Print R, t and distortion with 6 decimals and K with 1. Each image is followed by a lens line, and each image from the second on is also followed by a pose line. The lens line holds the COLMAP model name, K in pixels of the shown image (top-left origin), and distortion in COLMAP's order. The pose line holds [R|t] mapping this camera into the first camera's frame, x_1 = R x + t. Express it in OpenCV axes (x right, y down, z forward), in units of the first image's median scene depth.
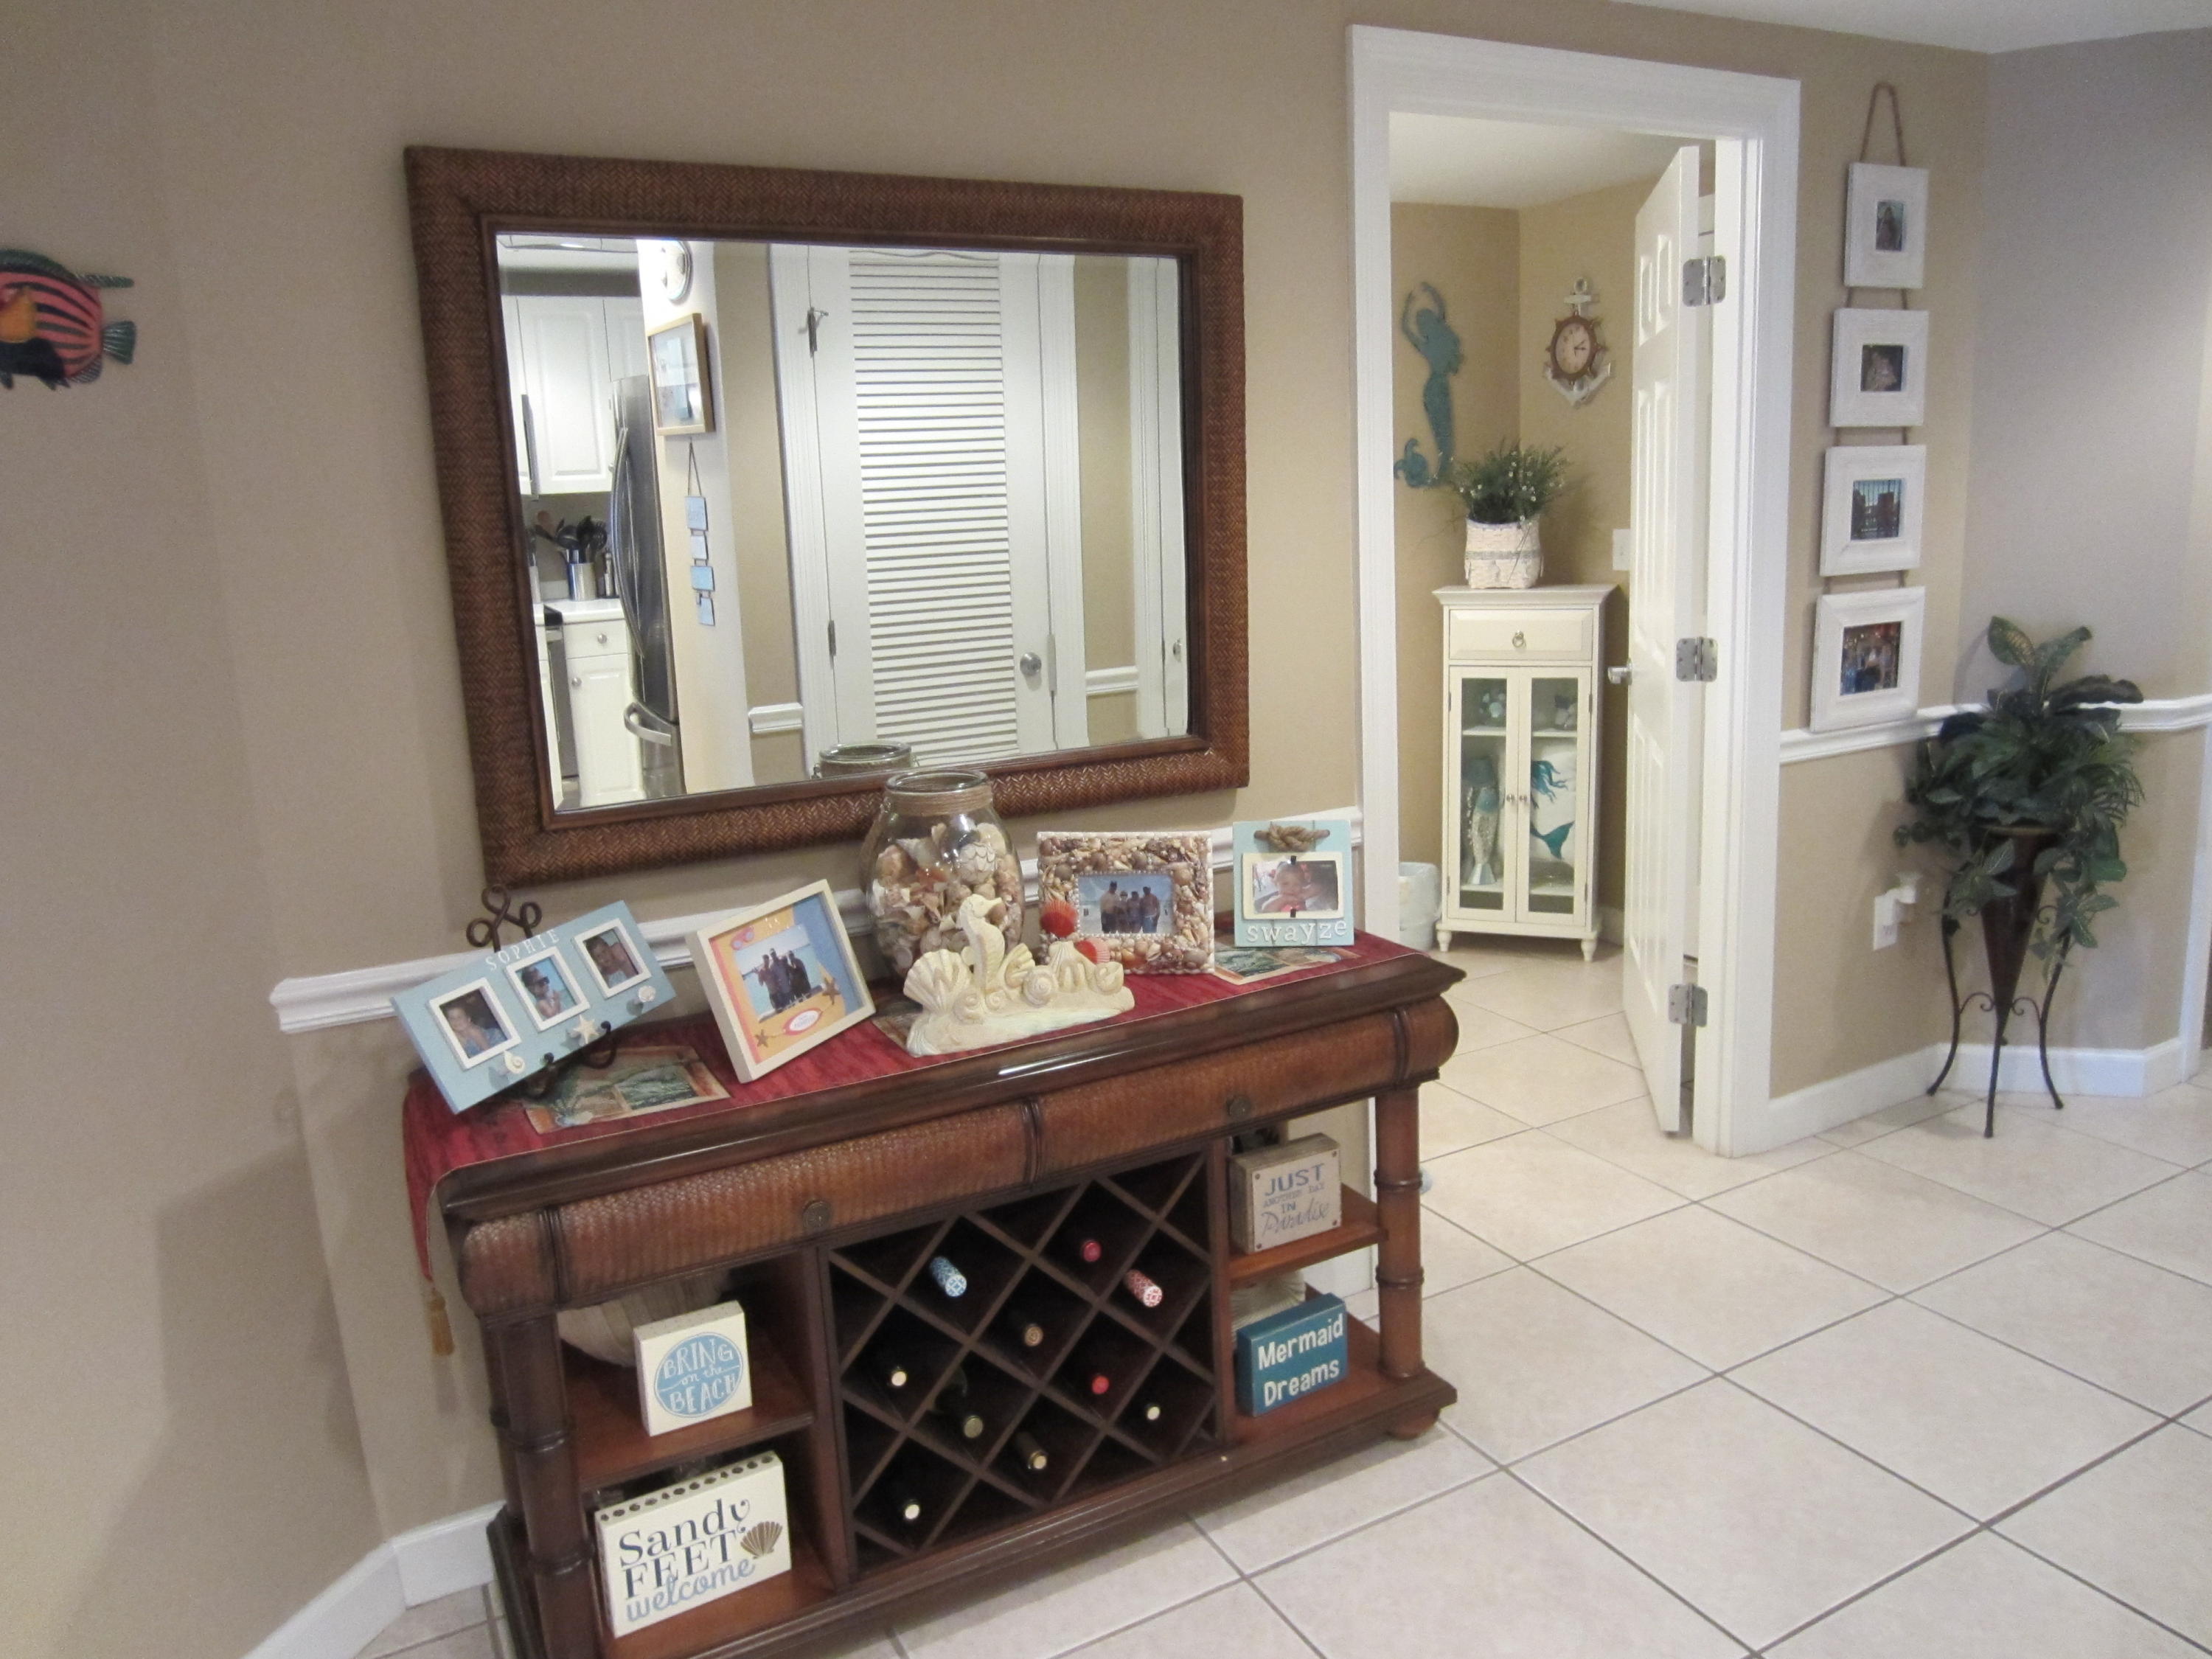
lens RADIAL K [[1576.1, 0, 1115.0], [0, 1576.1, 827.6], [0, 0, 1]] dist [-0.029837, 0.015485]
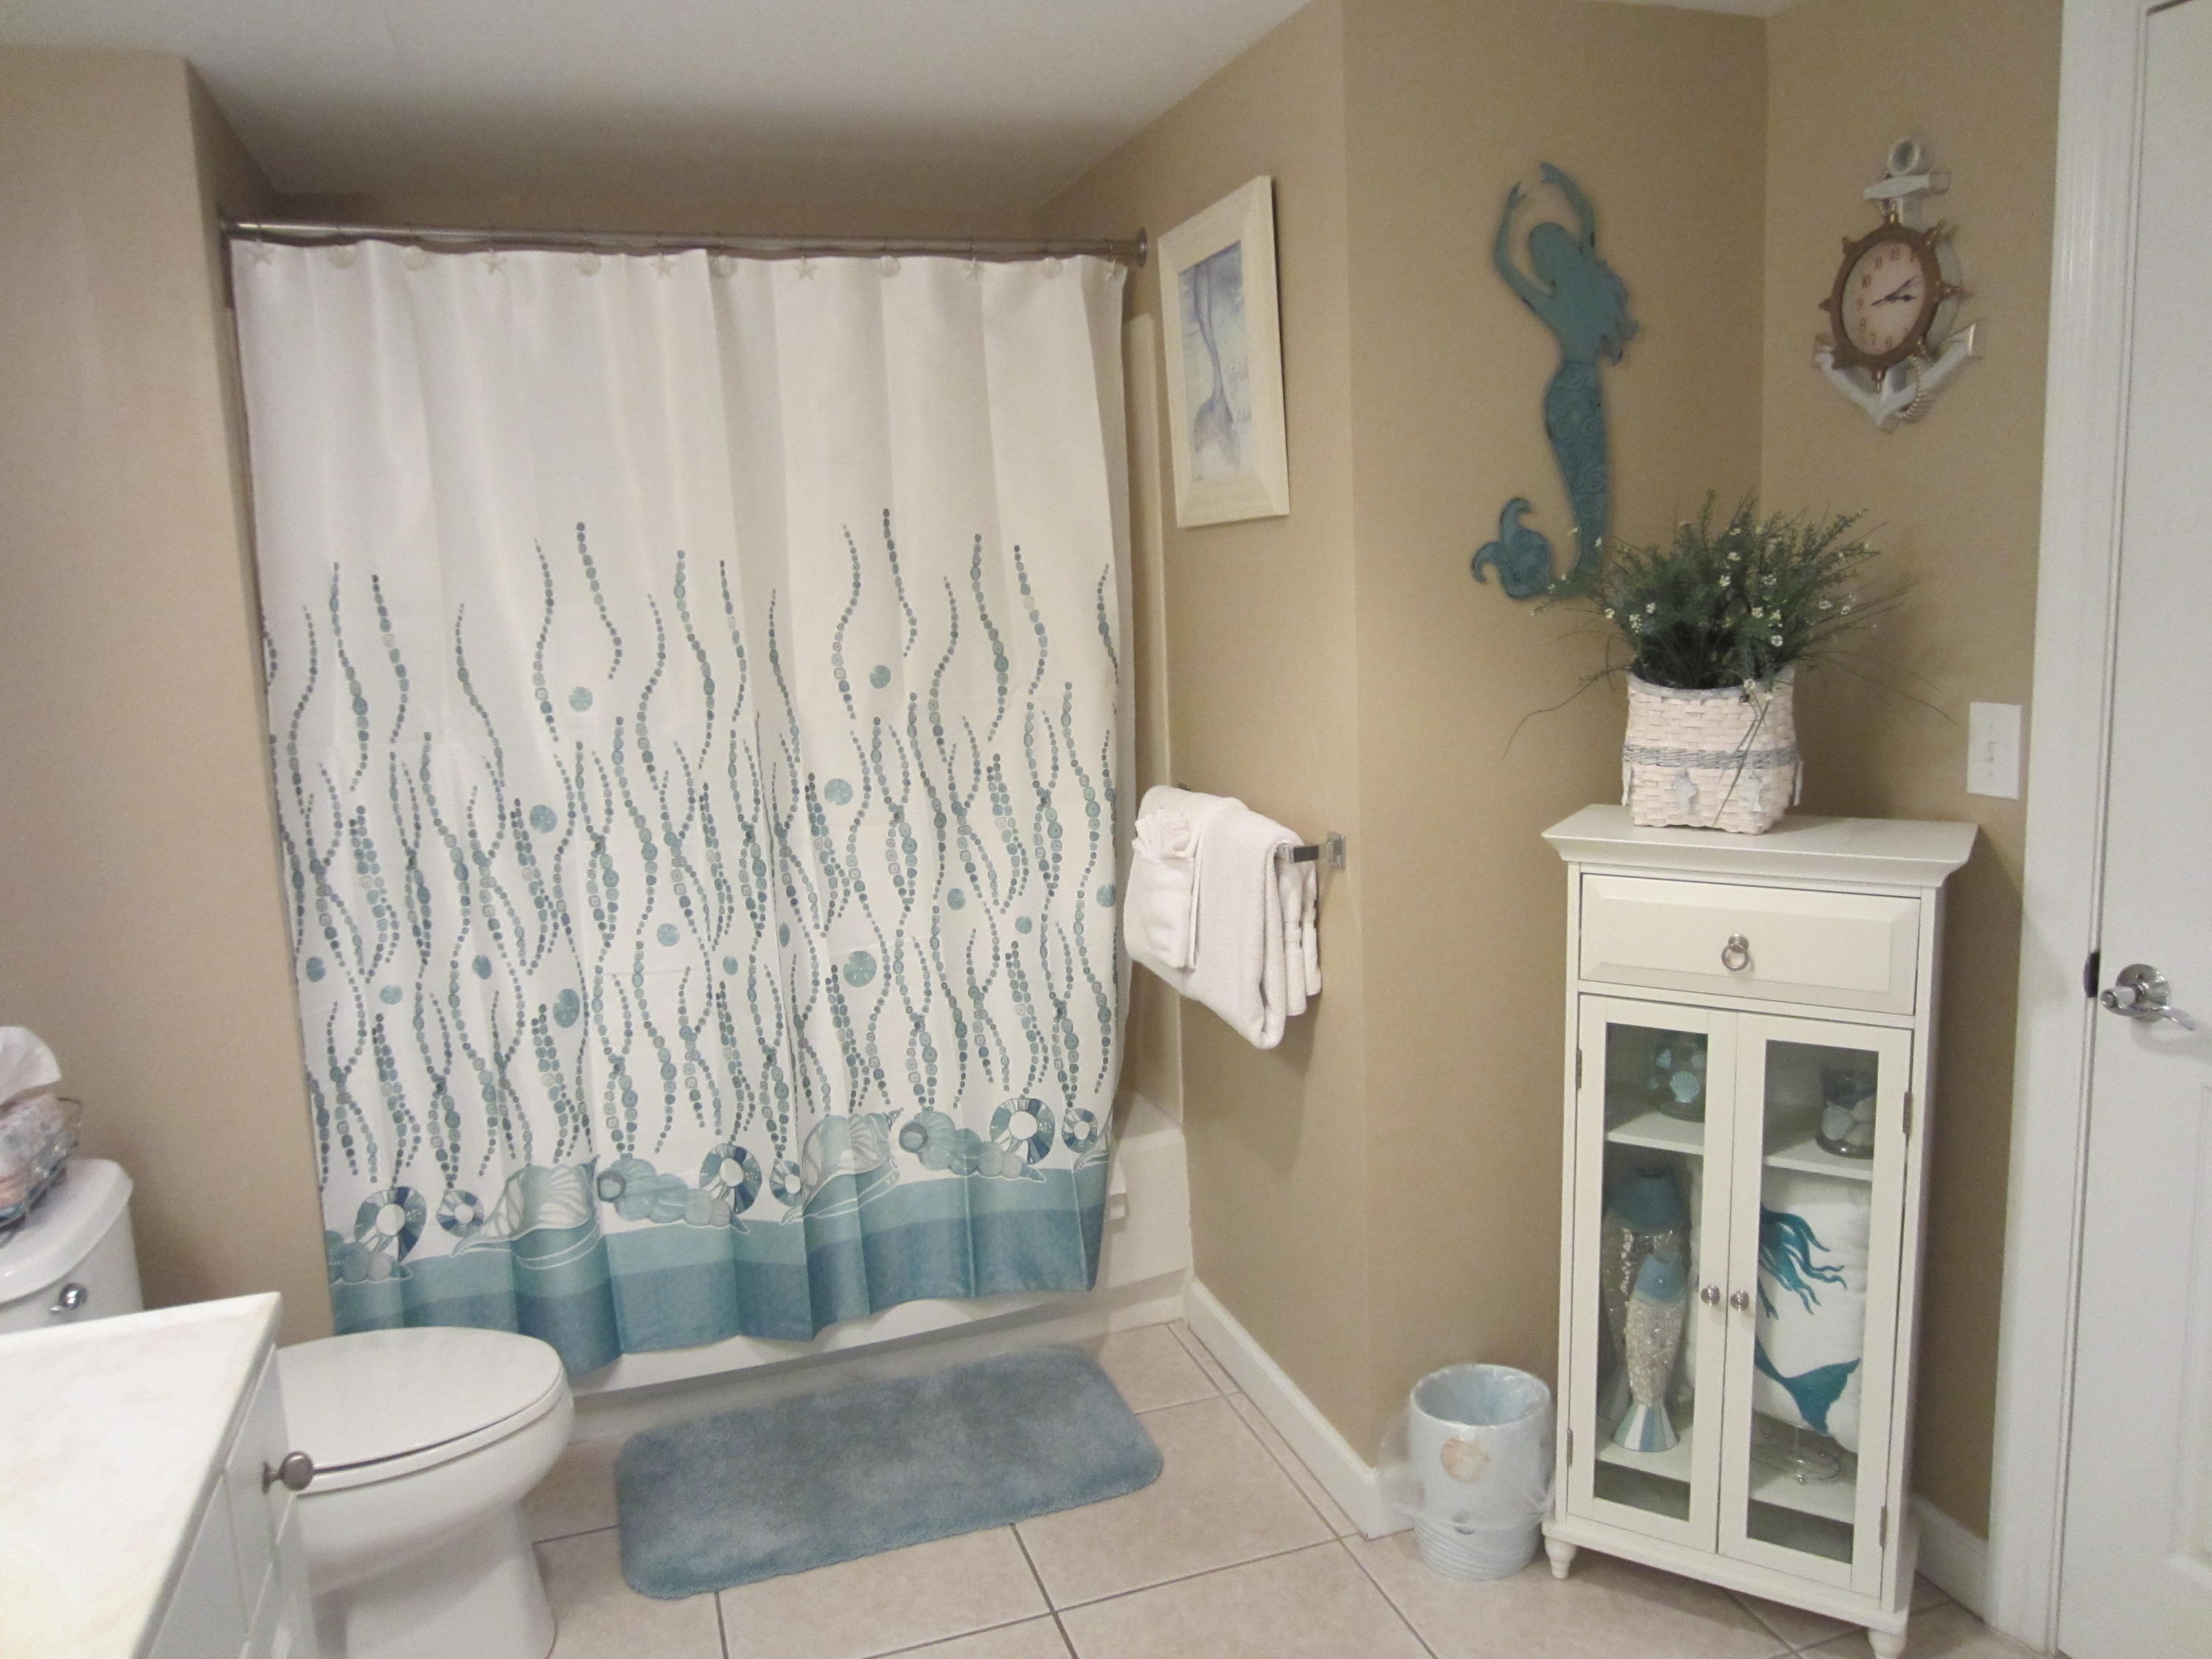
lens RADIAL K [[1576.1, 0, 1096.6], [0, 1576.1, 822.6], [0, 0, 1]] dist [-0.029837, 0.015485]
pose [[0.985805, 0.032605, -0.164695, 0.147135], [-0.038632, 0.998691, -0.033529, -0.130615], [0.163387, 0.039415, 0.985774, 0.523184]]
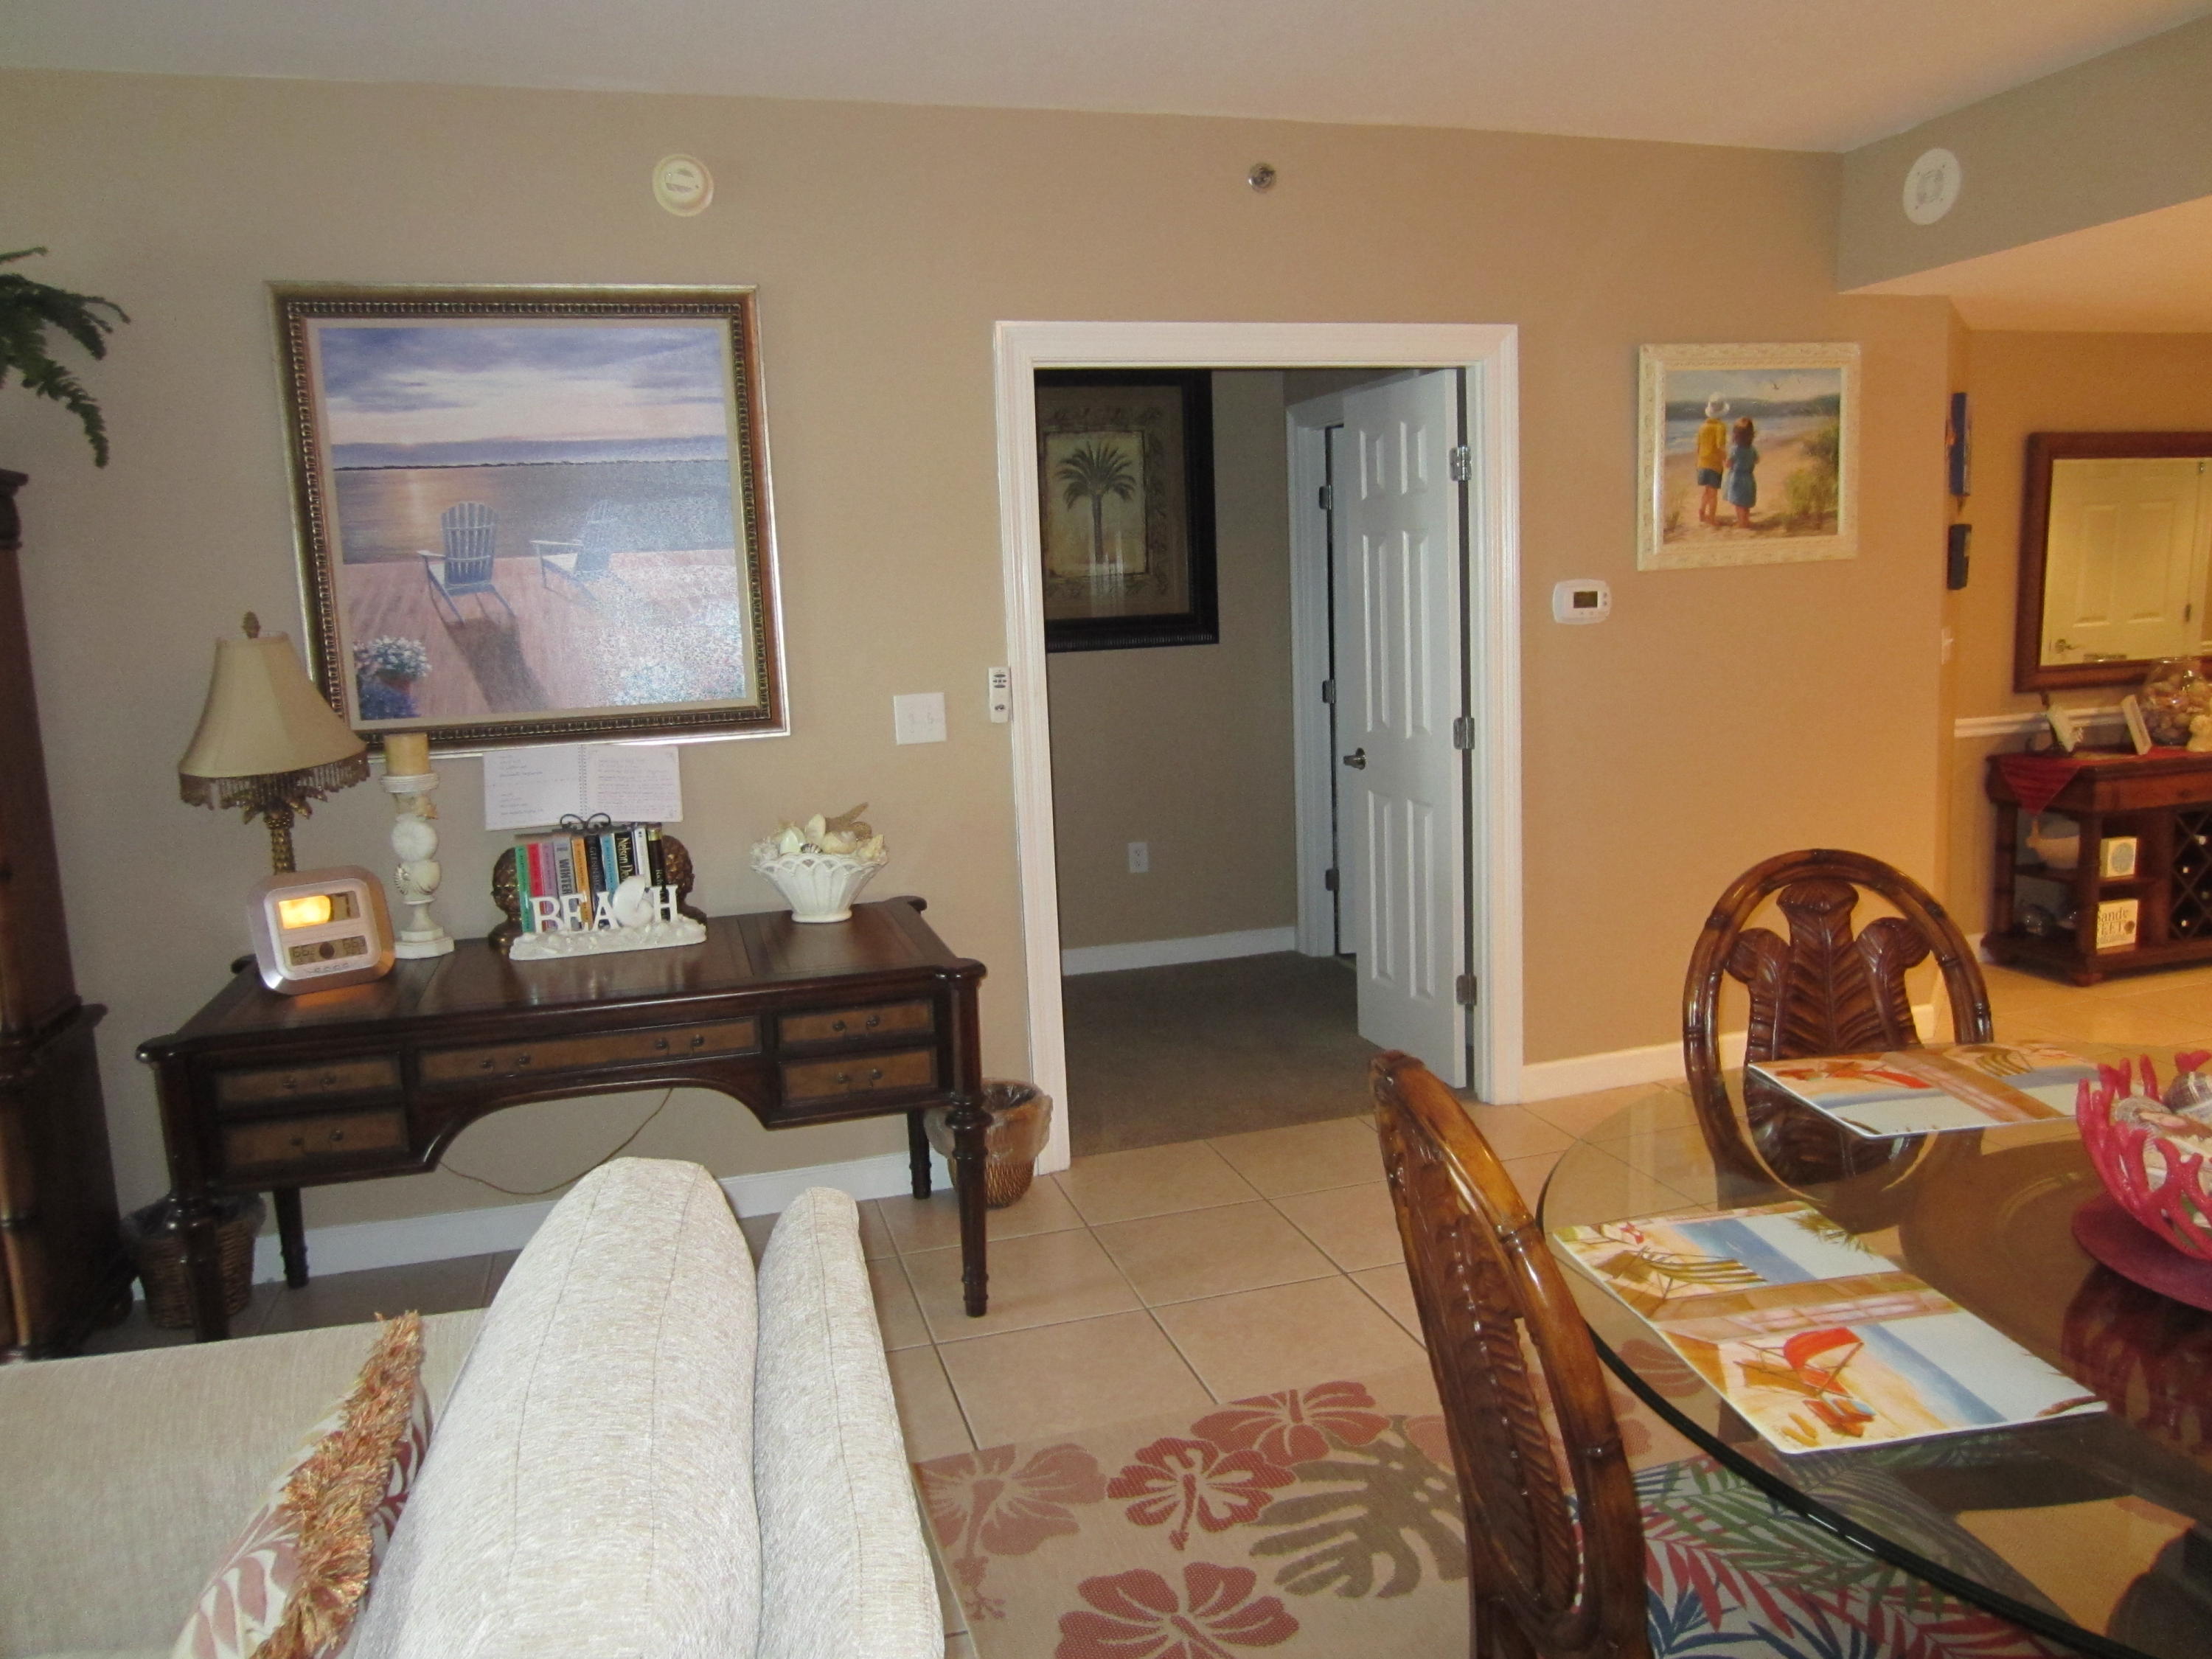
lens RADIAL K [[1576.1, 0, 1110.8], [0, 1576.1, 836.3], [0, 0, 1]] dist [-0.029837, 0.015485]
pose [[0.980048, 0.034730, -0.195705, -1.296761], [-0.043185, 0.998302, -0.039102, 0.429700], [0.194015, 0.046773, 0.979883, -1.821628]]
